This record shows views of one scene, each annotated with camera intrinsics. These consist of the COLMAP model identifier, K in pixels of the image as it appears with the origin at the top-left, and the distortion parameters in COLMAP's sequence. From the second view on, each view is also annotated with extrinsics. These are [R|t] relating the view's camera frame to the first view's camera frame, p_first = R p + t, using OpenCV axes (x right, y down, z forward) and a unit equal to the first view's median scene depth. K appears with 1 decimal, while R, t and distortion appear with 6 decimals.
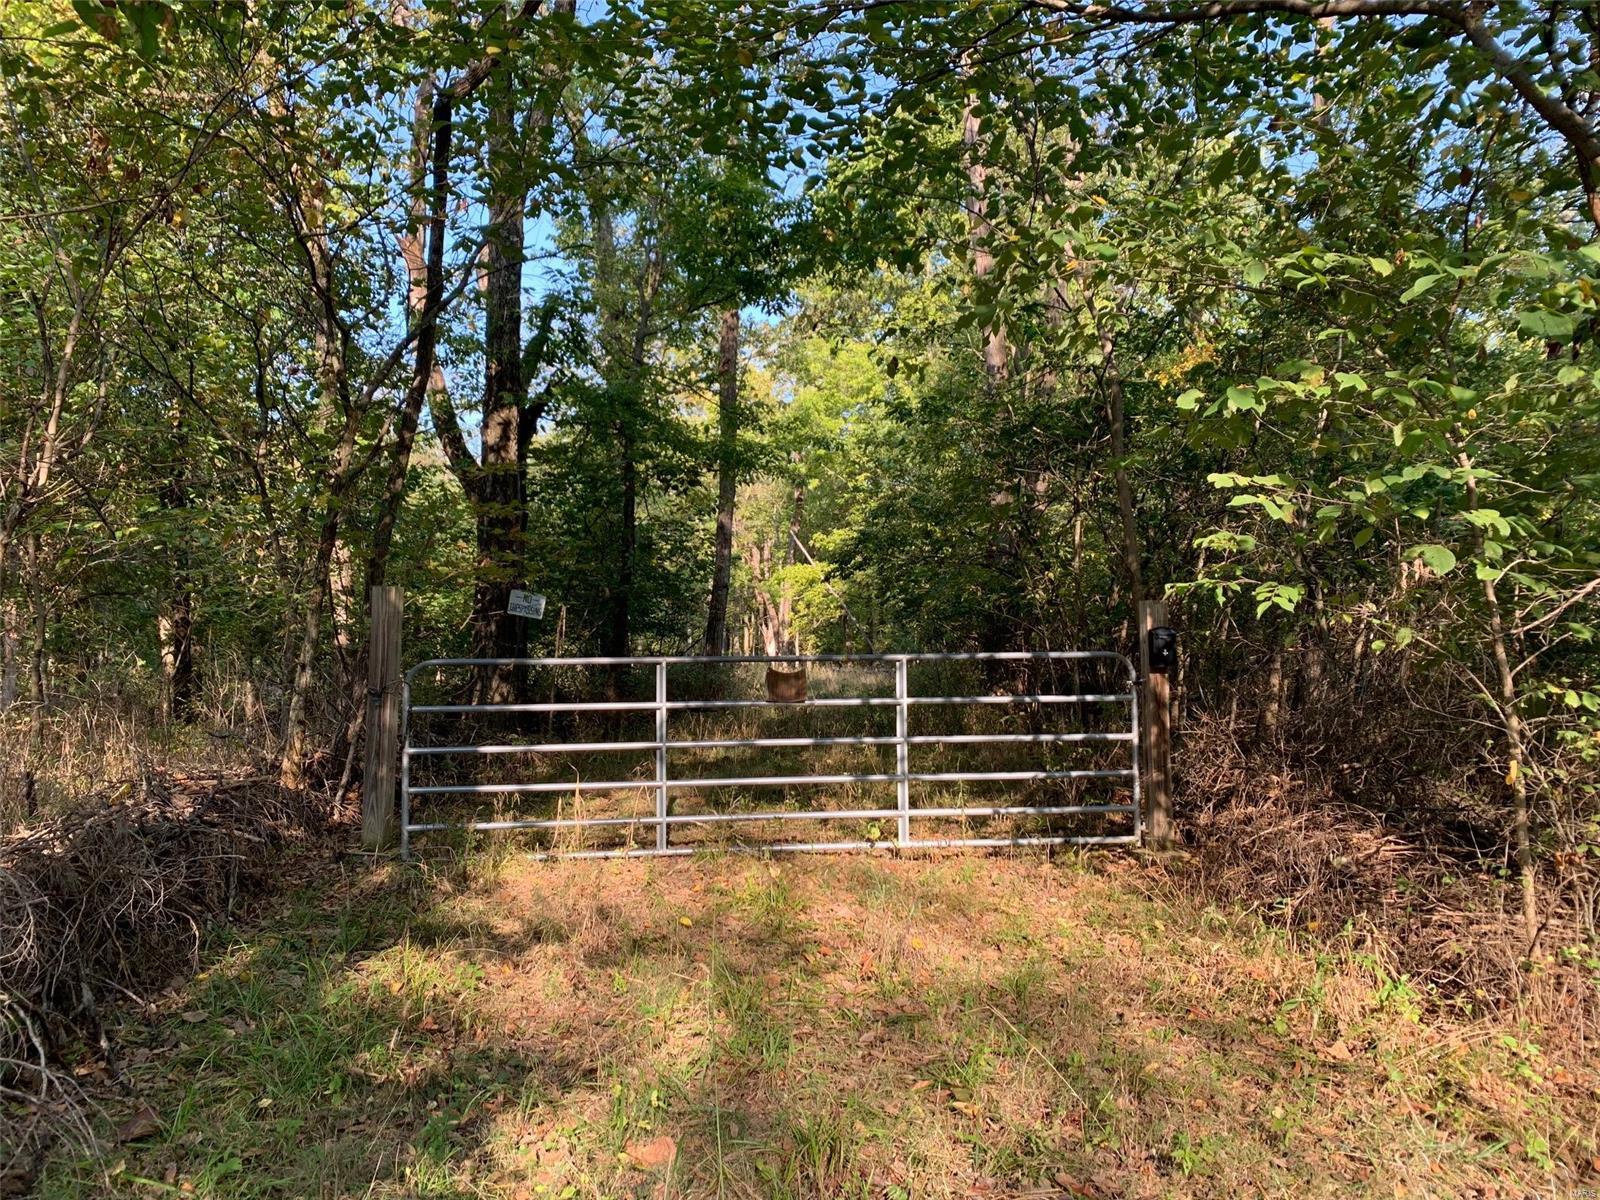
lens RADIAL K [[1215.9, 0, 798.2], [0, 1215.9, 585.4], [0, 0, 1]] dist [0.003899, 0.000086]
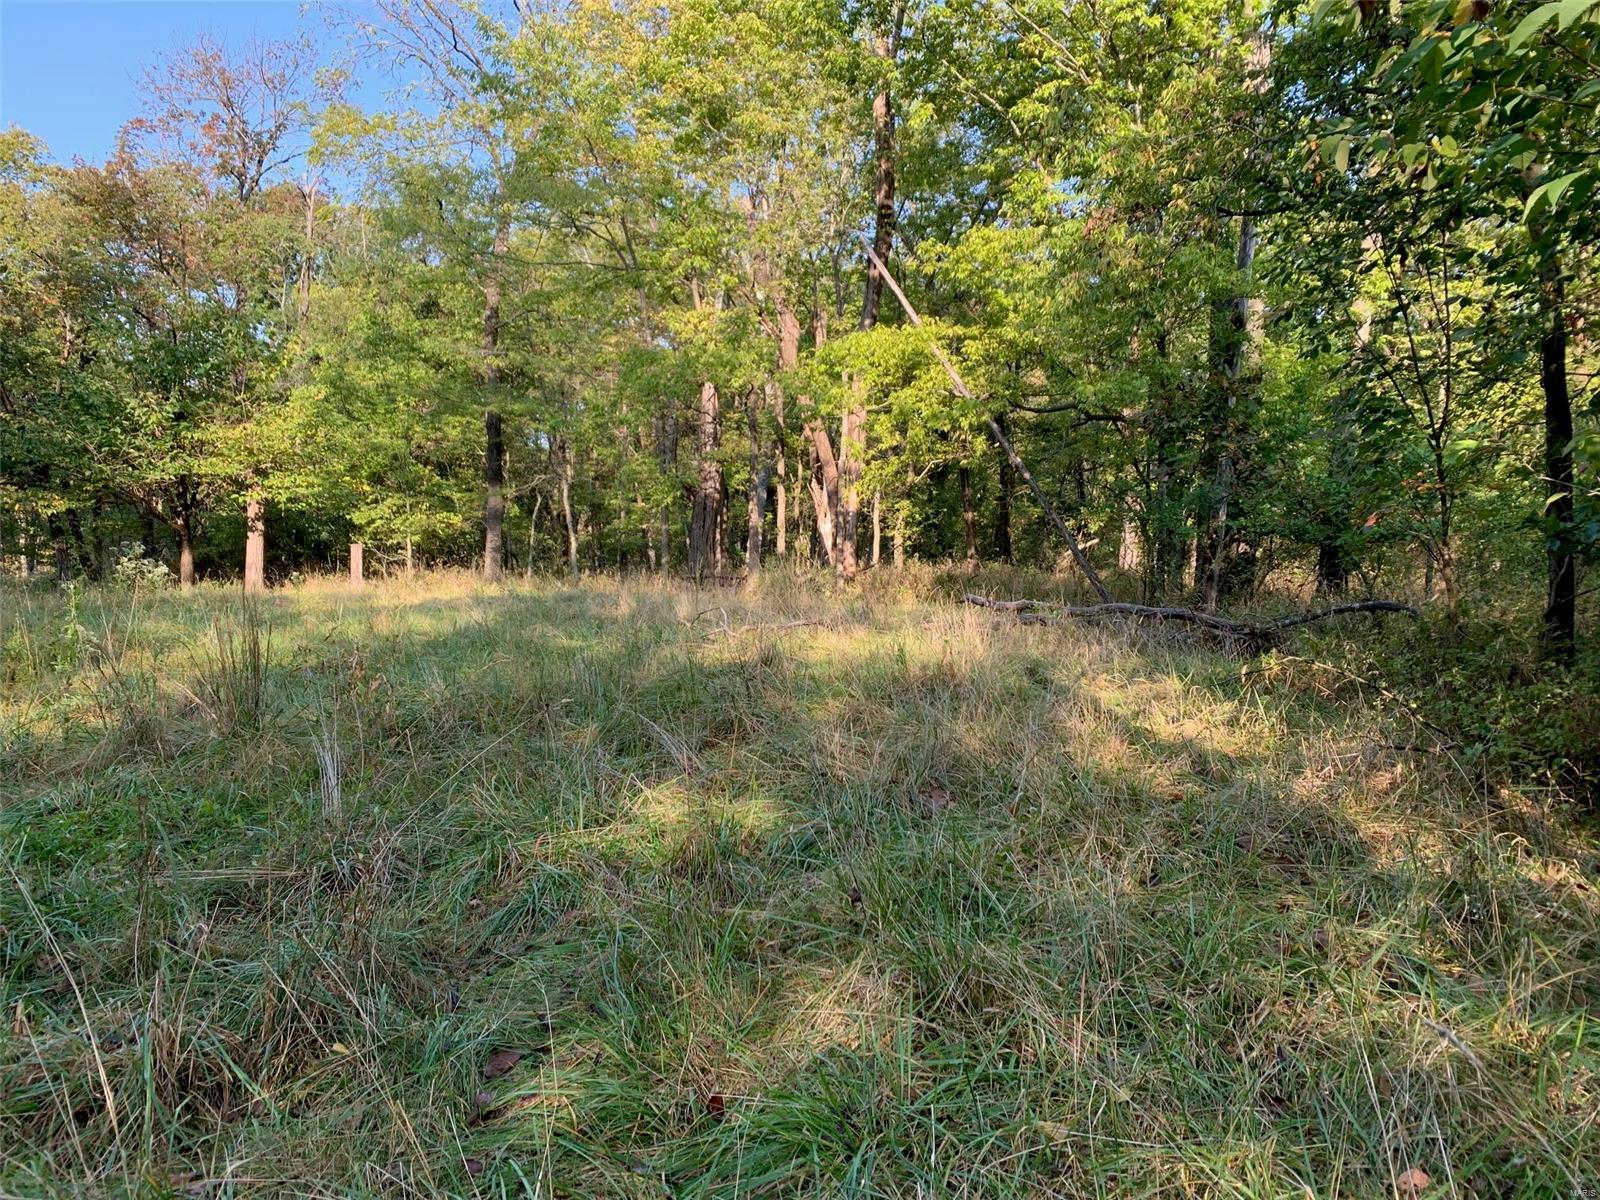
lens RADIAL K [[1291.5, 0, 802.0], [0, 1291.5, 563.8], [0, 0, 1]] dist [0.059458, -0.000425]
pose [[0.998006, 0.014249, -0.061488, 0.002291], [-0.008583, 0.995774, 0.091441, 0.021676], [0.062531, -0.090730, 0.993910, 0.539133]]
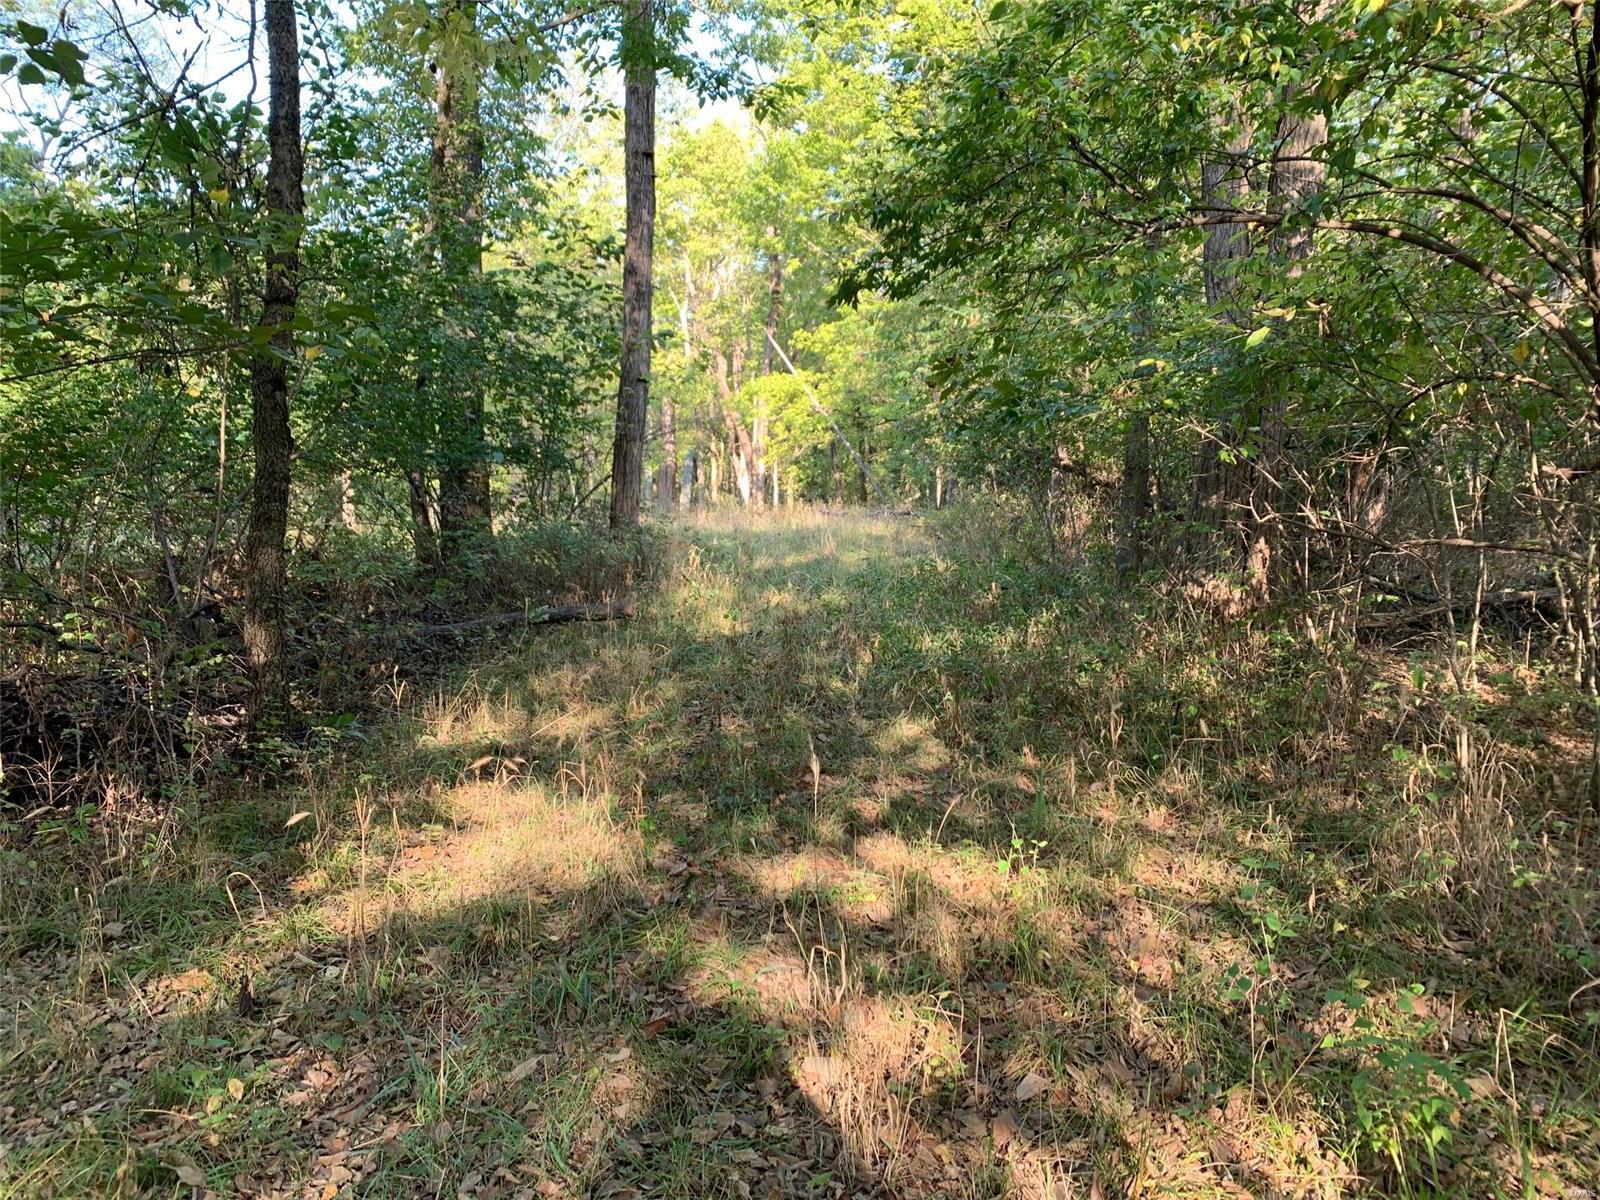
lens RADIAL K [[1215.9, 0, 798.2], [0, 1215.9, 585.4], [0, 0, 1]] dist [0.003899, 0.000086]
pose [[0.999797, -0.013080, 0.015296, 0.001250], [0.010830, 0.990245, 0.138916, 0.008217], [-0.016964, -0.138722, 0.990186, 0.212113]]
